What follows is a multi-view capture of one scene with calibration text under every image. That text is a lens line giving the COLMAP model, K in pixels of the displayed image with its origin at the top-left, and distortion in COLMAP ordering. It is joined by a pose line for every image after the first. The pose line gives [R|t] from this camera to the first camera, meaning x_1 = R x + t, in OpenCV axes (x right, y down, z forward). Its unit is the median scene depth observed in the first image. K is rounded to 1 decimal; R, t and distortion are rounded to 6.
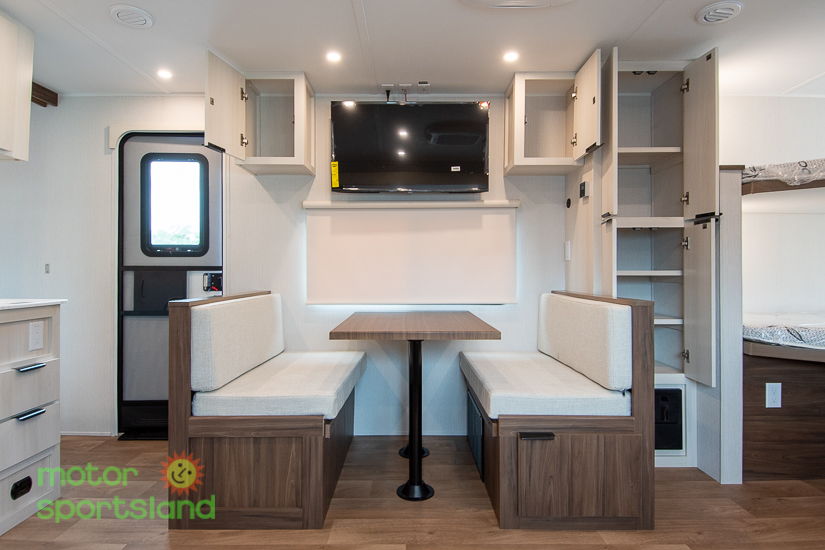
lens RADIAL K [[446.0, 0, 412.5], [0, 446.0, 275.0], [0, 0, 1]] dist [0.003155, -0.023737]
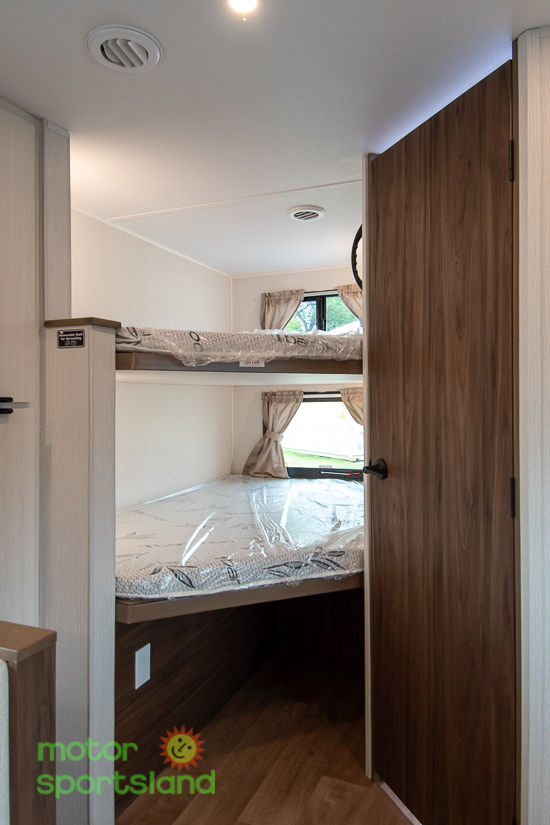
lens RADIAL K [[577.8, 0, 275.5], [0, 577.8, 406.9], [0, 0, 1]] dist [0.008812, 0.001975]
pose [[0.395655, 0.001548, 0.918398, 0.086084], [0.008354, 0.999951, -0.005284, -0.122781], [-0.918361, 0.009763, 0.395623, 0.477164]]
